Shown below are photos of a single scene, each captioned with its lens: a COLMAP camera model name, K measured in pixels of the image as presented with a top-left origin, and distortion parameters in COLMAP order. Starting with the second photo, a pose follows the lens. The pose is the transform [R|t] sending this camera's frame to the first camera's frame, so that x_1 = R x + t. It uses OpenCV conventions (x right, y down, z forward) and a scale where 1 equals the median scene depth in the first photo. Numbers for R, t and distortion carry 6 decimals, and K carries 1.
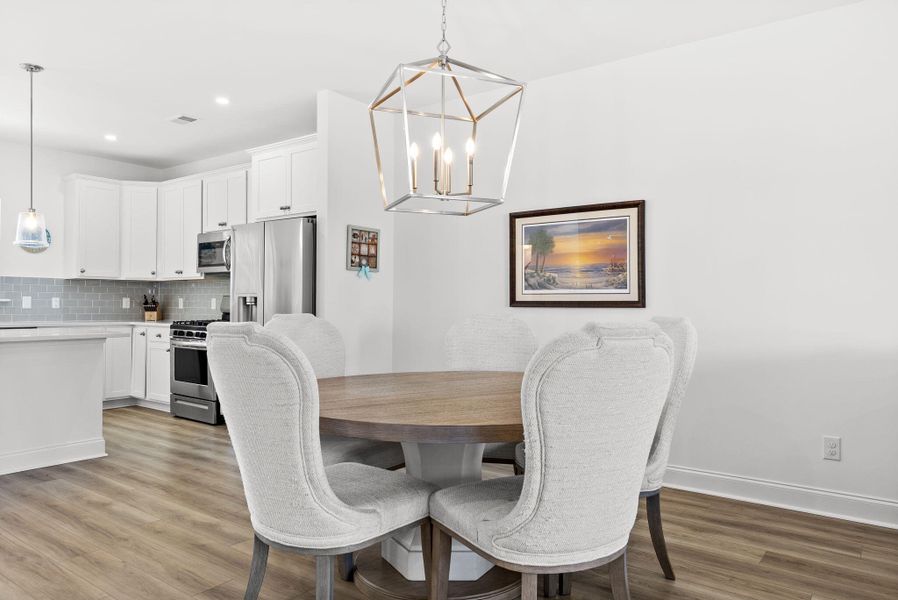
lens RADIAL K [[612.9, 0, 449.0], [0, 612.9, 300.0], [0, 0, 1]] dist [-0.002393, -0.000132]
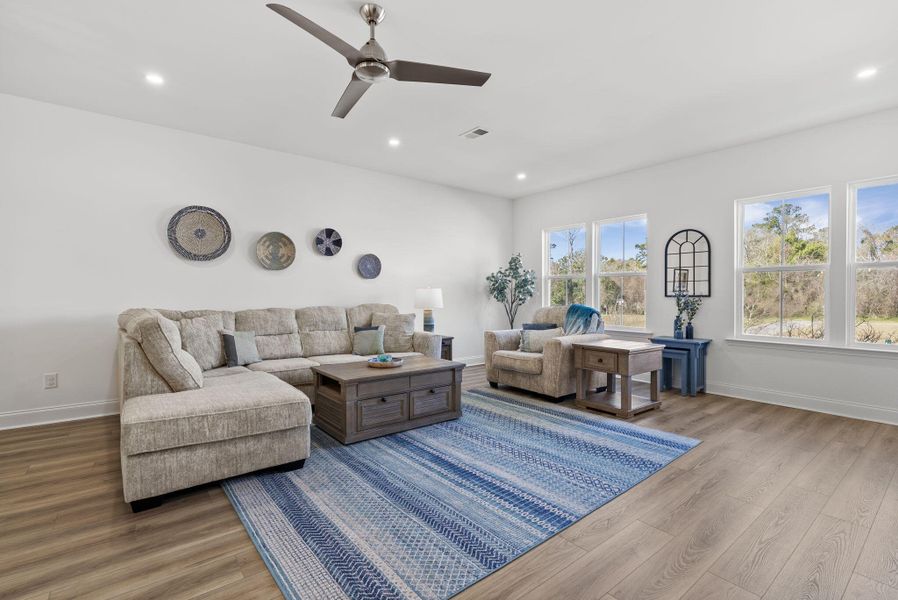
lens RADIAL K [[410.3, 0, 451.2], [0, 410.3, 296.2], [0, 0, 1]] dist [-0.003447, -0.000046]
pose [[0.258294, -0.011125, 0.966002, -0.091340], [-0.008600, 0.999868, 0.013815, -0.001773], [-0.966028, -0.011876, 0.258164, -0.192539]]
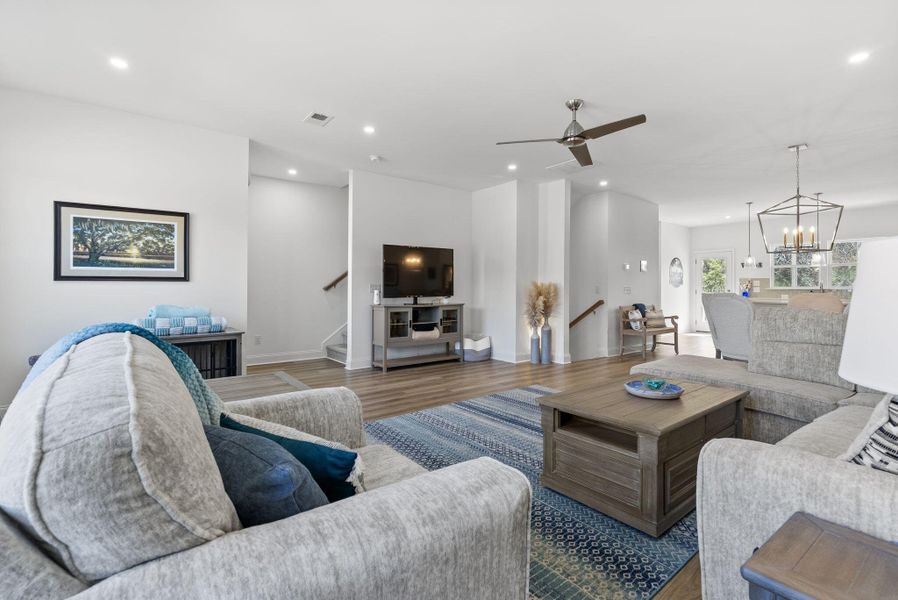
lens RADIAL K [[410.3, 0, 451.2], [0, 410.3, 296.2], [0, 0, 1]] dist [-0.003447, -0.000046]
pose [[-0.267584, 0.008759, -0.963495, 1.147823], [0.003910, 0.999960, 0.008004, 0.011376], [0.963527, -0.001625, -0.267608, 0.012044]]
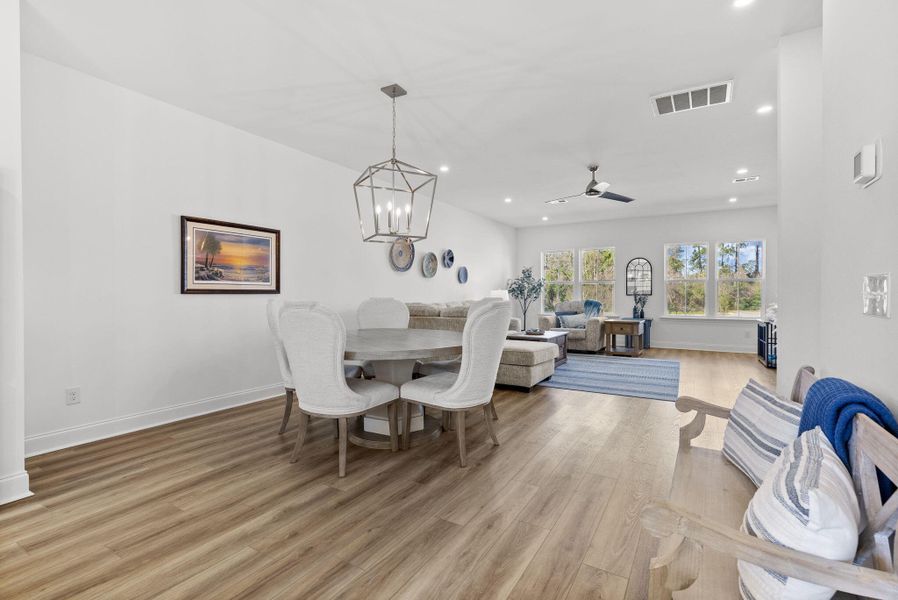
lens RADIAL K [[414.7, 0, 449.8], [0, 414.7, 296.9], [0, 0, 1]] dist [-0.013051, -0.000108]
pose [[-0.098806, -0.012190, 0.995032, -0.702110], [-0.008973, 0.999895, 0.011358, 0.003119], [-0.995066, -0.007806, -0.098905, 0.518464]]
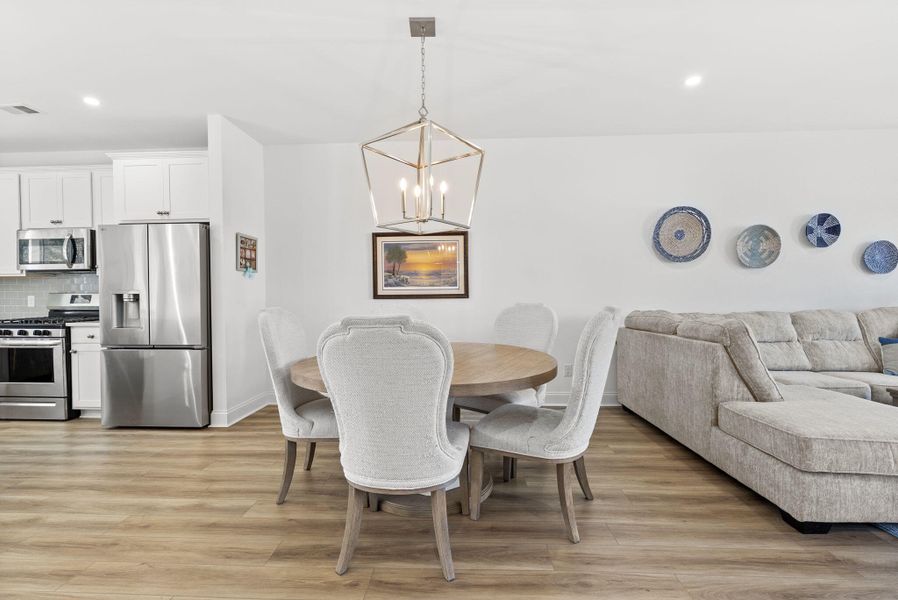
lens RADIAL K [[409.6, 0, 447.8], [0, 409.6, 303.4], [0, 0, 1]] dist [-0.003658, -0.000321]
pose [[0.830924, -0.023101, 0.555906, -0.265938], [0.009601, 0.999584, 0.027188, -0.002509], [-0.556303, -0.017254, 0.830800, 0.104283]]
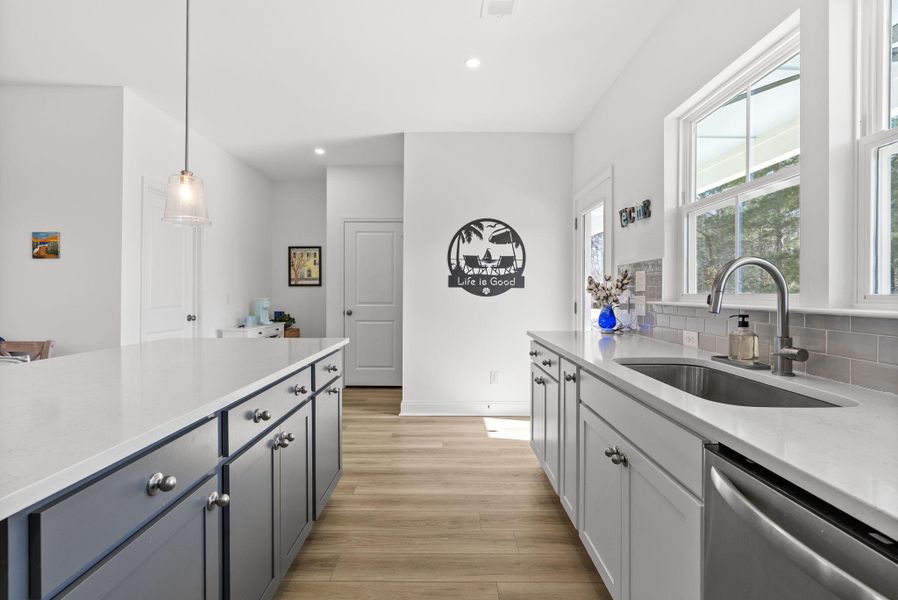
lens RADIAL K [[410.3, 0, 451.2], [0, 410.3, 296.2], [0, 0, 1]] dist [-0.003447, -0.000046]
pose [[-0.798732, -0.005010, -0.601666, -0.704488], [-0.003655, 0.999987, -0.003475, -0.007412], [0.601675, -0.000576, -0.798740, 1.216543]]
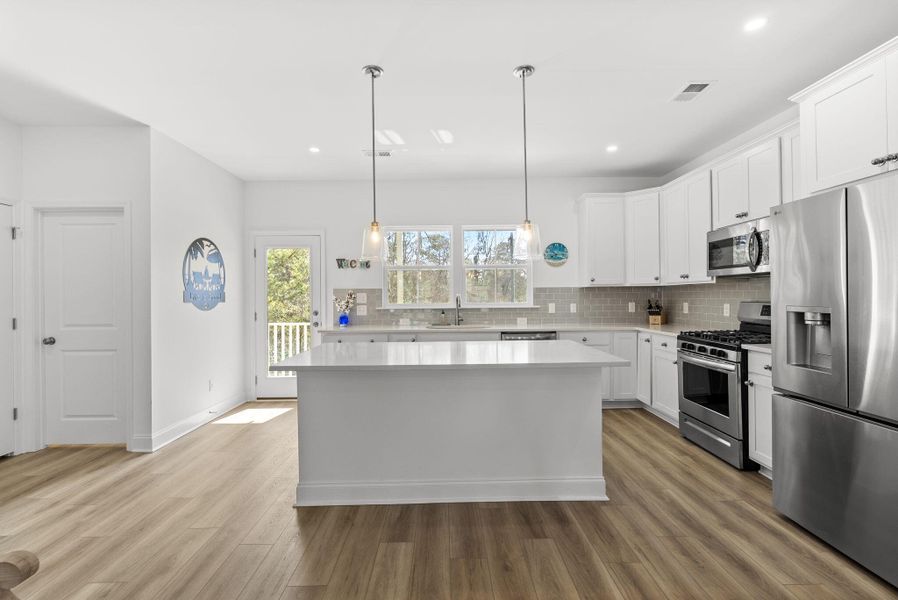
lens RADIAL K [[410.3, 0, 451.2], [0, 410.3, 296.2], [0, 0, 1]] dist [-0.003447, -0.000046]
pose [[0.612673, -0.013530, -0.790221, -0.224506], [0.021171, 0.999776, -0.000703, -0.030458], [0.790053, -0.016299, 0.612822, 0.455111]]
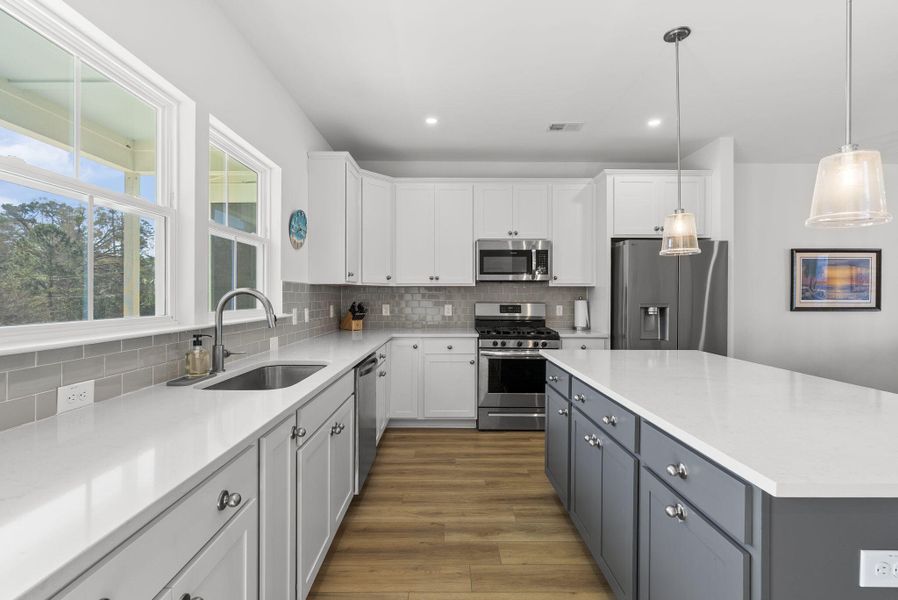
lens RADIAL K [[410.3, 0, 451.2], [0, 410.3, 296.2], [0, 0, 1]] dist [-0.003447, -0.000046]
pose [[0.797310, -0.006704, 0.603533, -1.092843], [-0.000118, 0.999937, 0.011262, -0.034029], [-0.603571, -0.009051, 0.797258, 0.652737]]
